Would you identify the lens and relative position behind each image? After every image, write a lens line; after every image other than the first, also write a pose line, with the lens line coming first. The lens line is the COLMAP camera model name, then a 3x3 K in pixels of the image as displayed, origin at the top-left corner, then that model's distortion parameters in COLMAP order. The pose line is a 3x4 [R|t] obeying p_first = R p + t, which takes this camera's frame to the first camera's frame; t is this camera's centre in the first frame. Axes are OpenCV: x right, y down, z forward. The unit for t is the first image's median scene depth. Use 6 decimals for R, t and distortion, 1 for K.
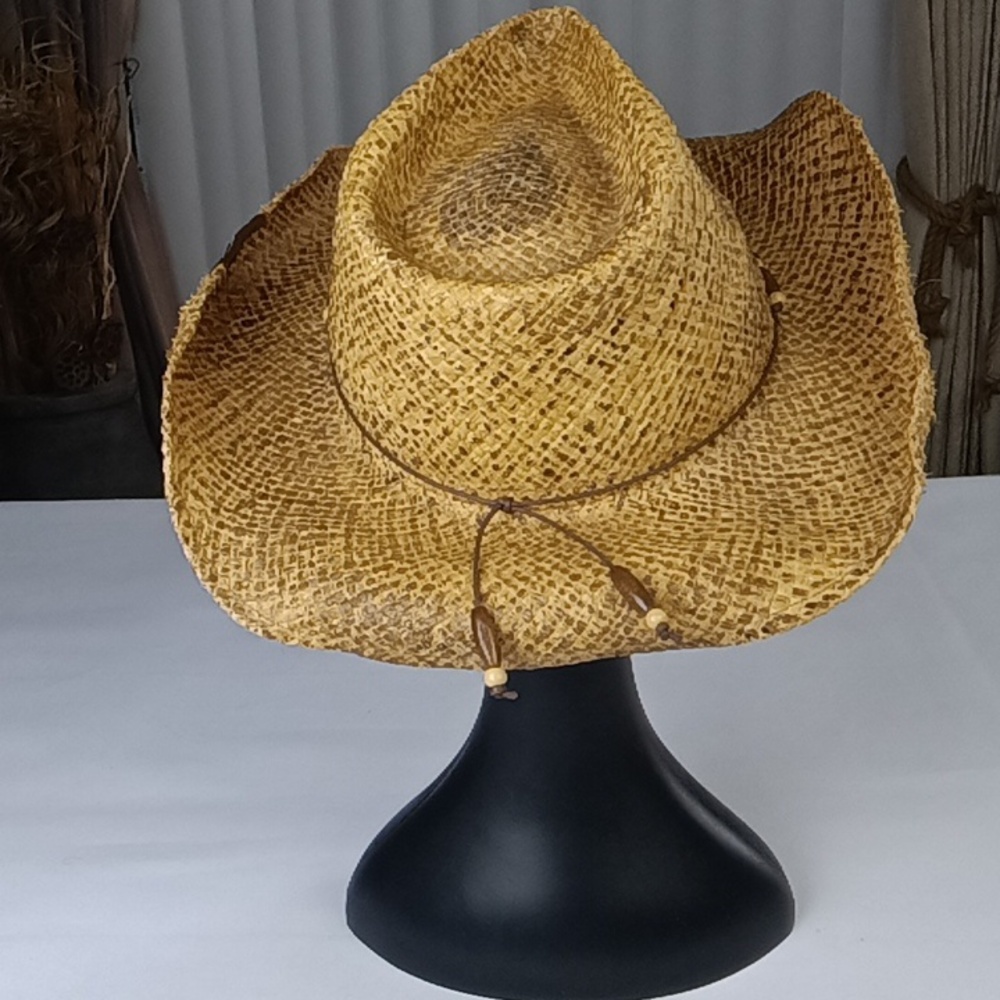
lens RADIAL K [[1726.1, 0, 500.3], [0, 1726.1, 531.2], [0, 0, 1]] dist [0.050642, 0.070078]
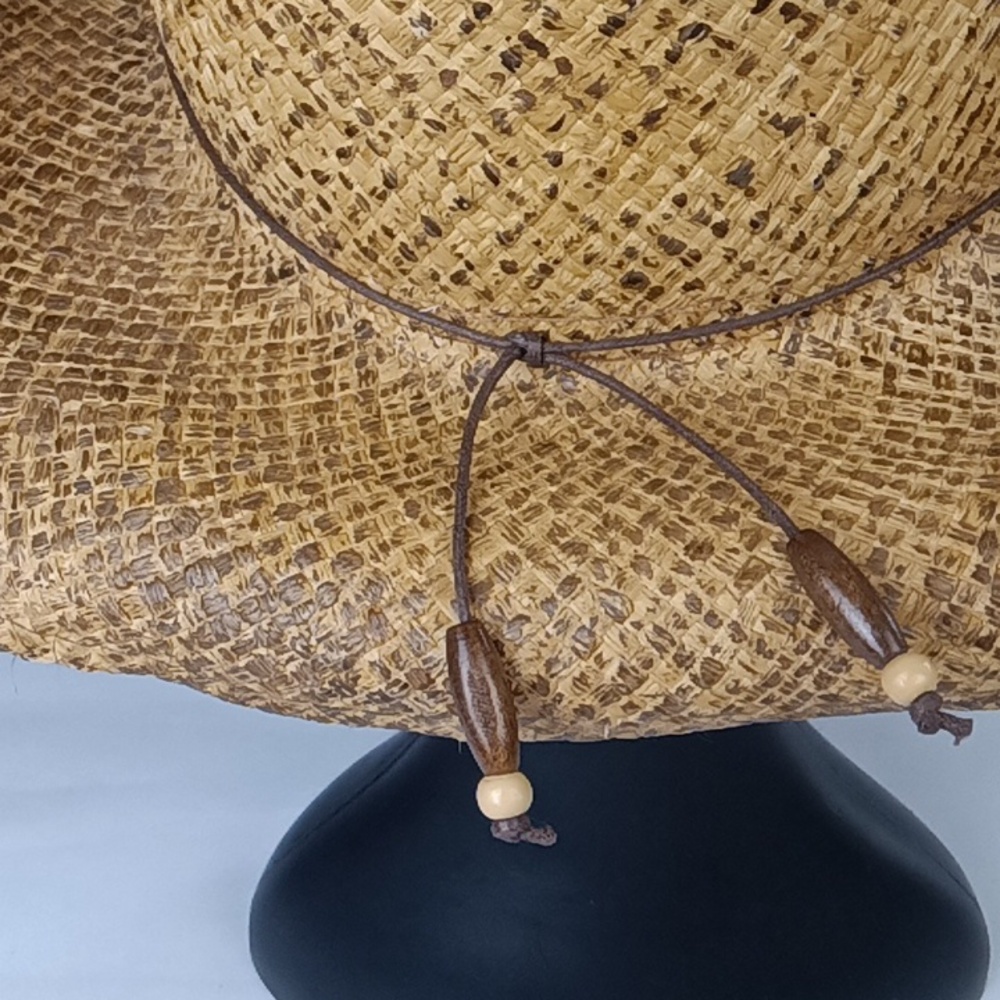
lens RADIAL K [[1726.1, 0, 500.3], [0, 1726.1, 531.2], [0, 0, 1]] dist [0.050642, 0.070078]
pose [[0.999944, 0.010057, 0.003167, -0.005503], [-0.010479, 0.981096, 0.193239, -0.055324], [-0.001164, -0.193261, 0.981147, 0.573073]]
